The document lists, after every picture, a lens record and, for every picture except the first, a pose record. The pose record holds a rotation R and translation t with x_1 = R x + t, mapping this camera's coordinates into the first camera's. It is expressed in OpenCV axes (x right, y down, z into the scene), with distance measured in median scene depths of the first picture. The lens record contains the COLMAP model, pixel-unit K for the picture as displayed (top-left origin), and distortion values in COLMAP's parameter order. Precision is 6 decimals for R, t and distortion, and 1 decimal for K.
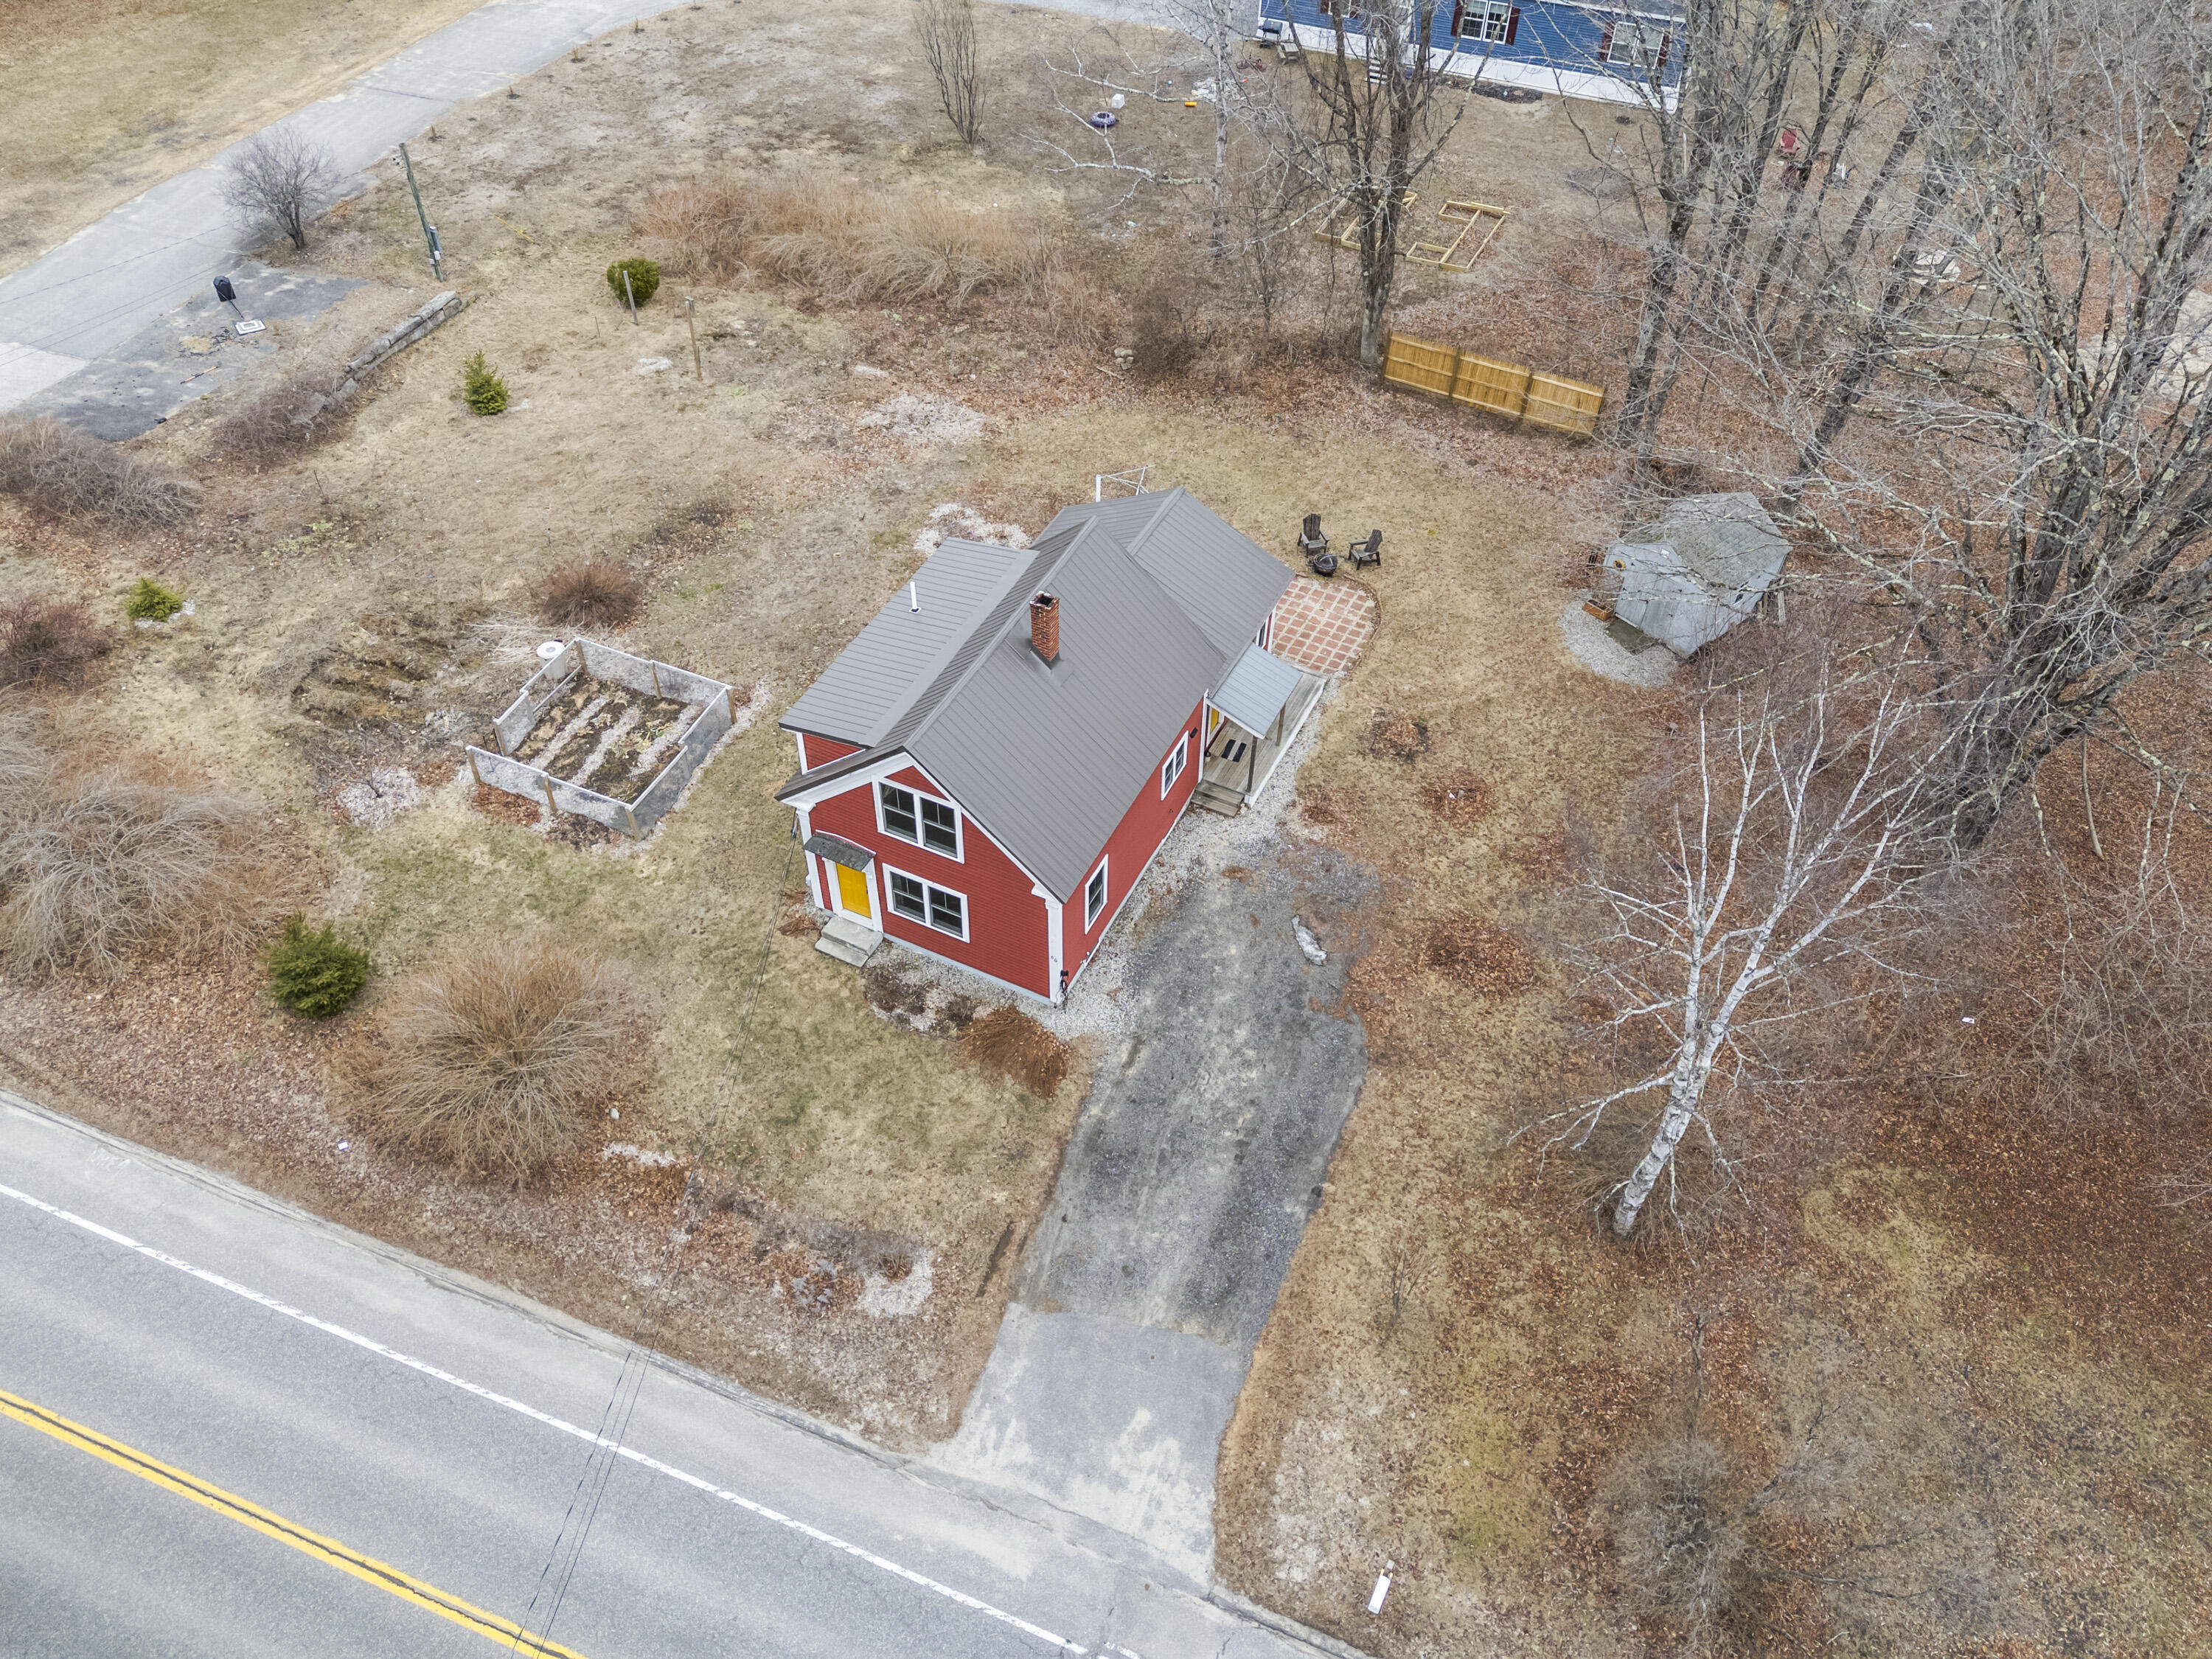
lens RADIAL K [[1626.6, 0, 1098.7], [0, 1626.6, 827.3], [0, 0, 1]] dist [0.084130, -0.076049]
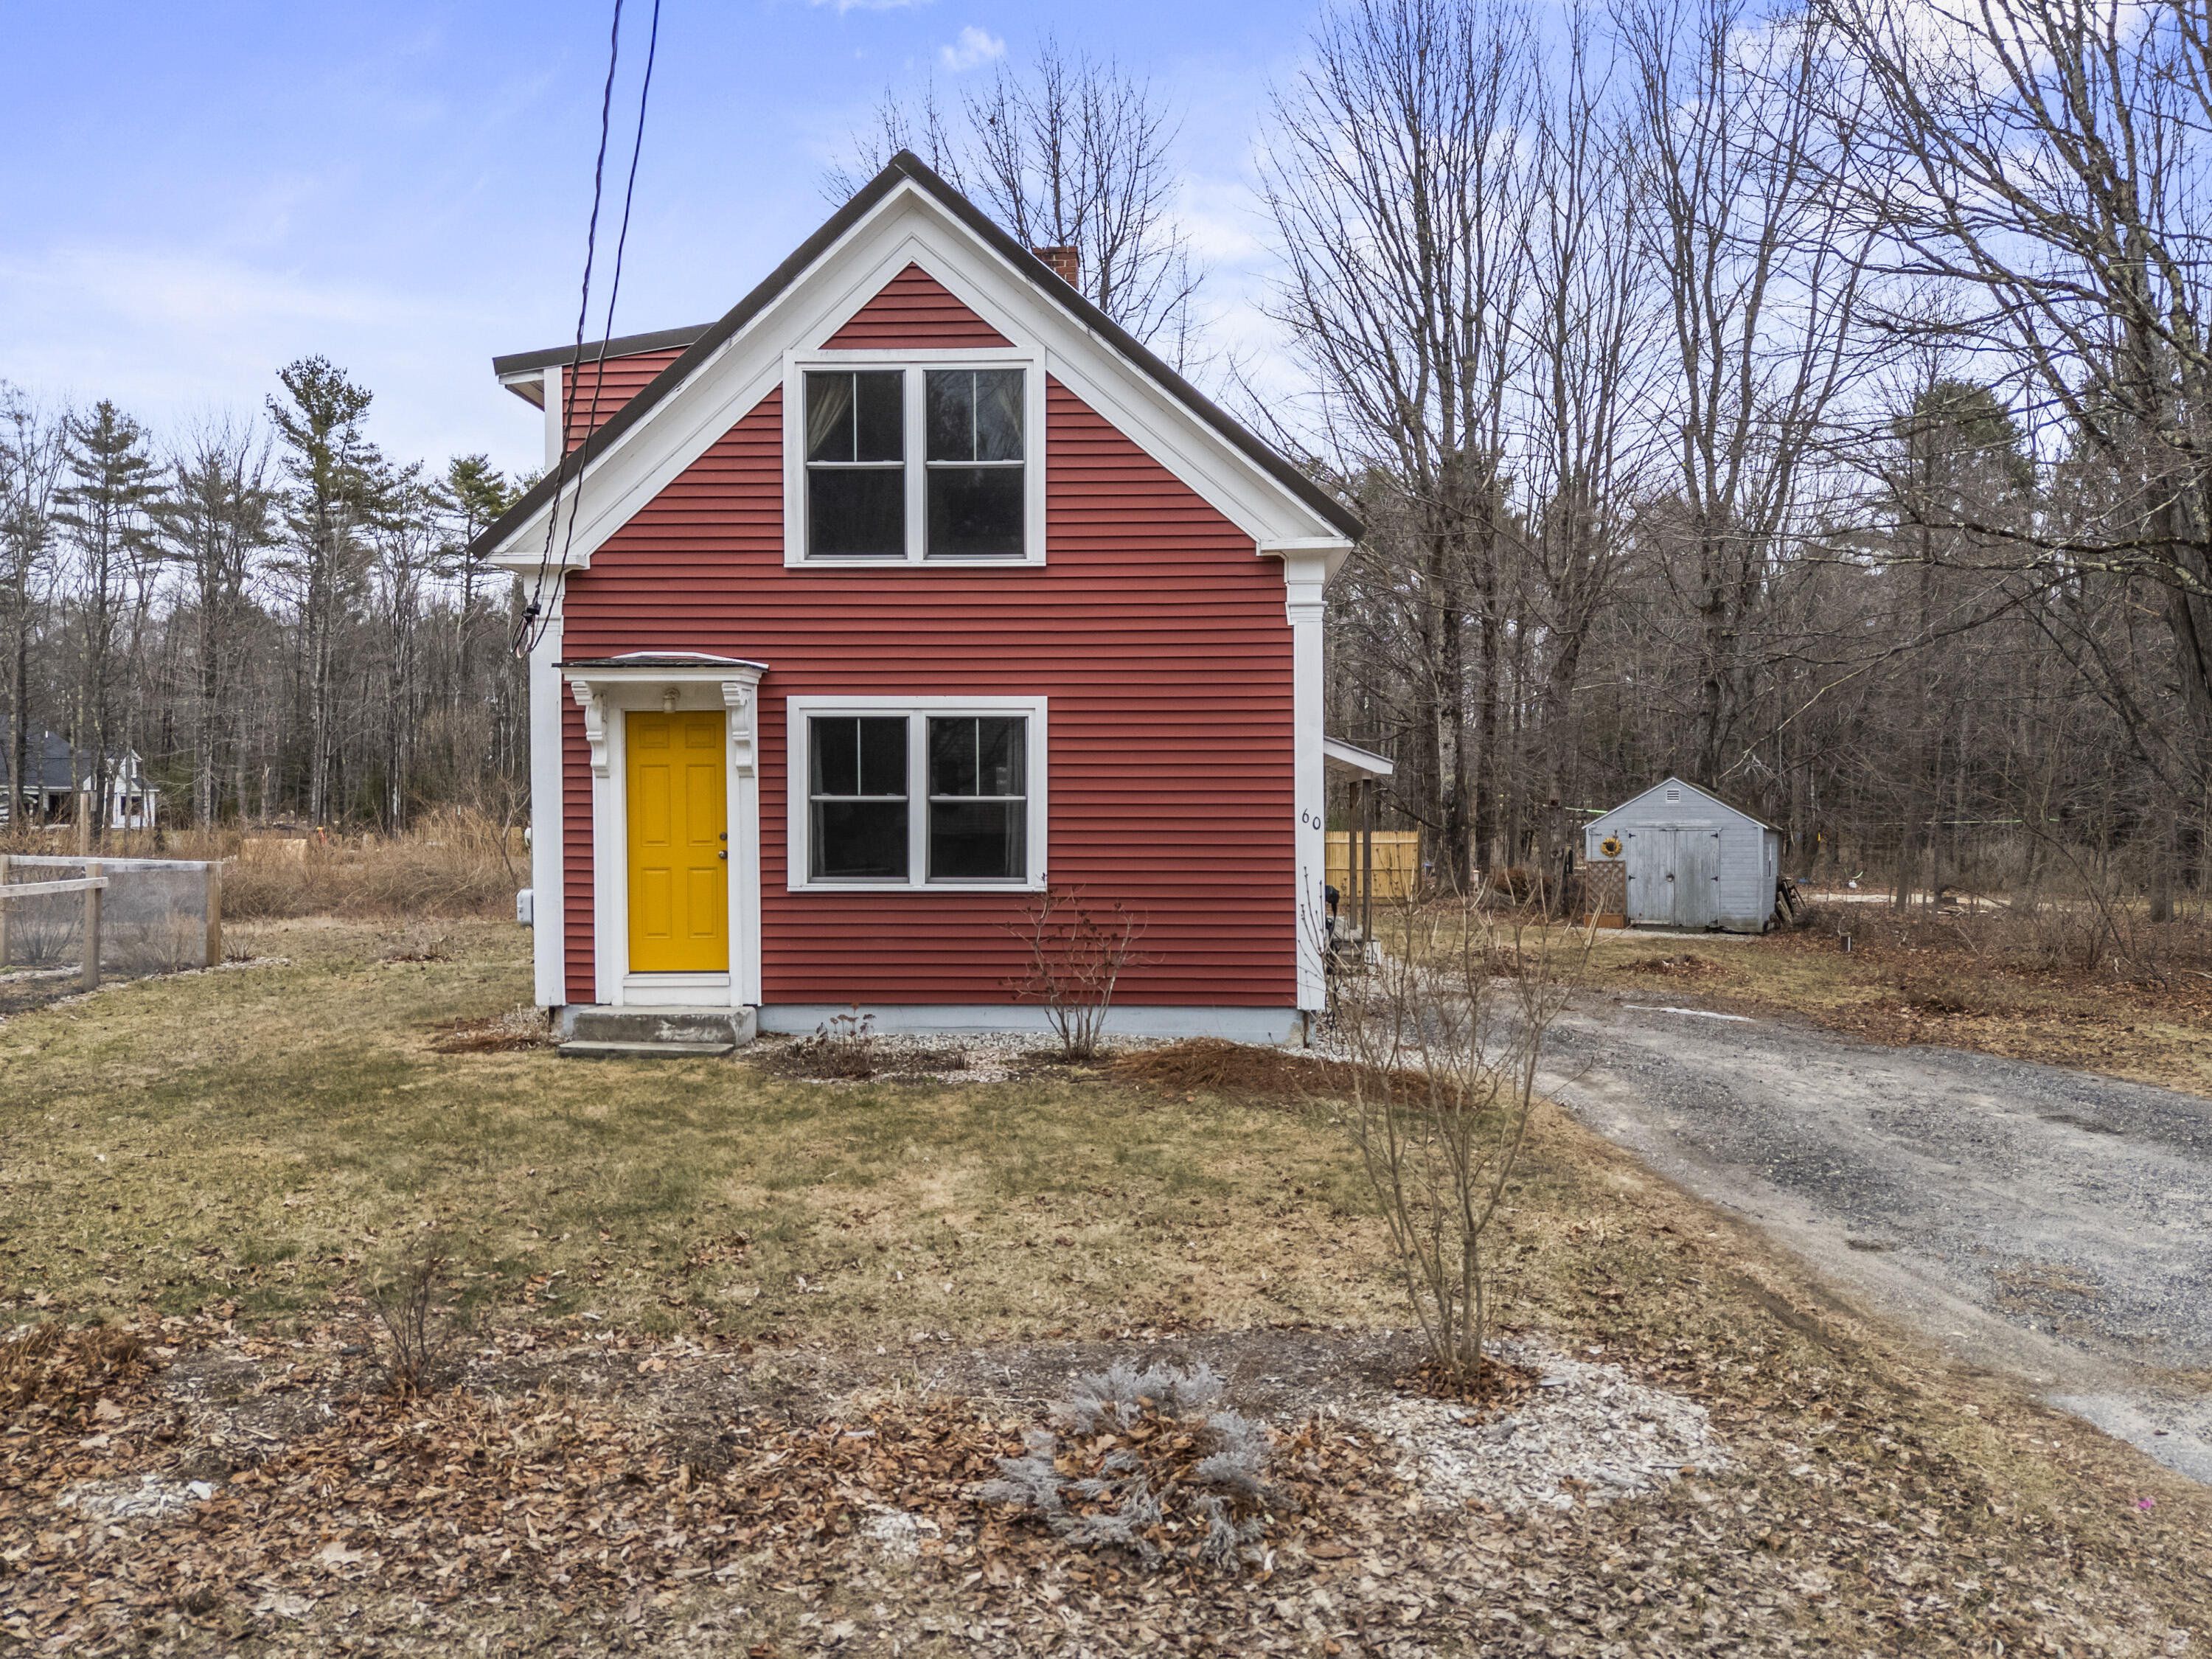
lens RADIAL K [[1626.6, 0, 1098.7], [0, 1626.6, 827.3], [0, 0, 1]] dist [0.084130, -0.076049]
pose [[0.922872, -0.020683, 0.384551, -0.208579], [0.285358, 0.707281, -0.646780, 0.299339], [-0.258608, 0.706630, 0.658632, 0.755593]]
